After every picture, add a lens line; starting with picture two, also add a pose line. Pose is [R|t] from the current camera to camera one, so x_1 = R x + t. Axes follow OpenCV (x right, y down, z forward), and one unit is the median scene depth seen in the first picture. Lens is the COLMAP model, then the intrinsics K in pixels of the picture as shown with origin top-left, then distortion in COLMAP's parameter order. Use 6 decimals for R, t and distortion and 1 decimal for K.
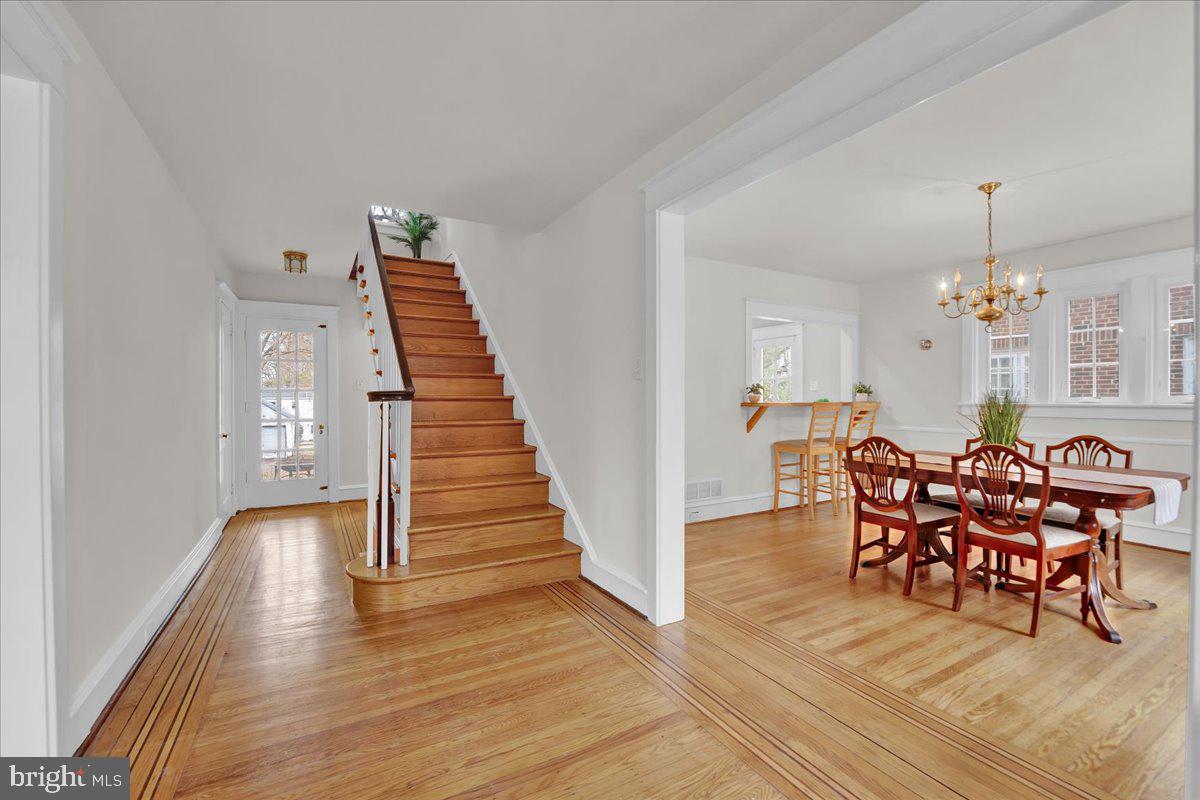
lens RADIAL K [[518.3, 0, 598.7], [0, 518.3, 398.4], [0, 0, 1]] dist [-0.017393, 0.000201]
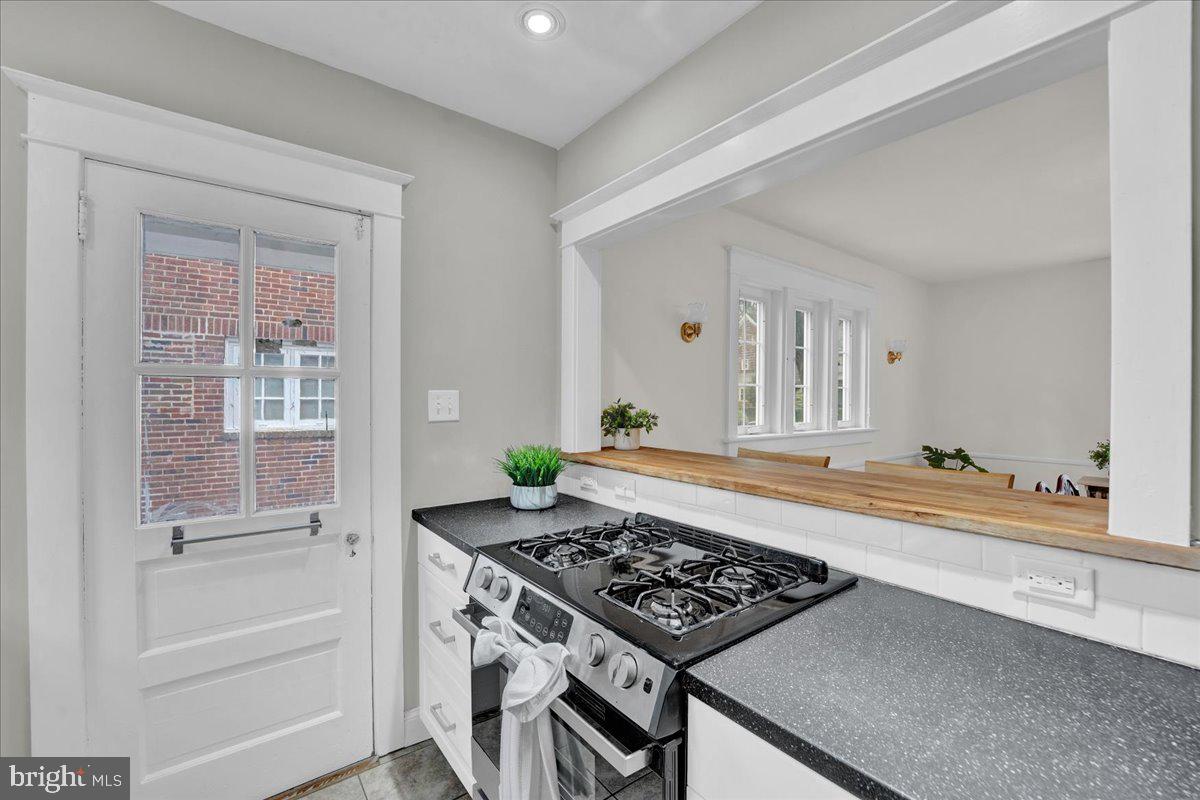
lens RADIAL K [[498.4, 0, 601.0], [0, 498.4, 401.4], [0, 0, 1]] dist [-0.024198, 0.001079]
pose [[-0.141027, -0.005297, 0.989992, 0.248634], [-0.005467, 0.999975, 0.004571, -0.064411], [-0.989991, -0.004767, -0.141053, 2.109941]]
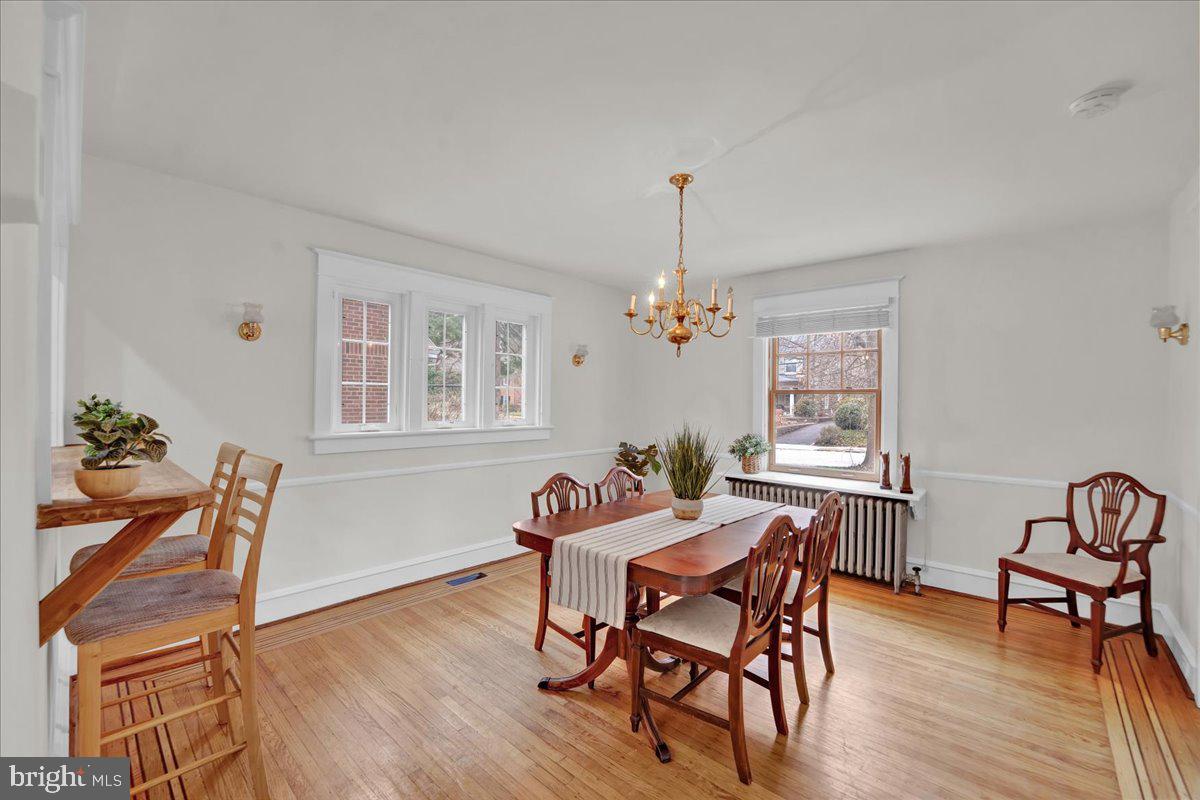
lens RADIAL K [[498.4, 0, 596.8], [0, 498.4, 402.1], [0, 0, 1]] dist [-0.024198, 0.001079]
pose [[-0.310699, -0.005696, 0.950491, 0.052554], [-0.010685, 0.999940, 0.002499, -0.064063], [-0.950448, -0.009380, -0.310741, 1.468020]]
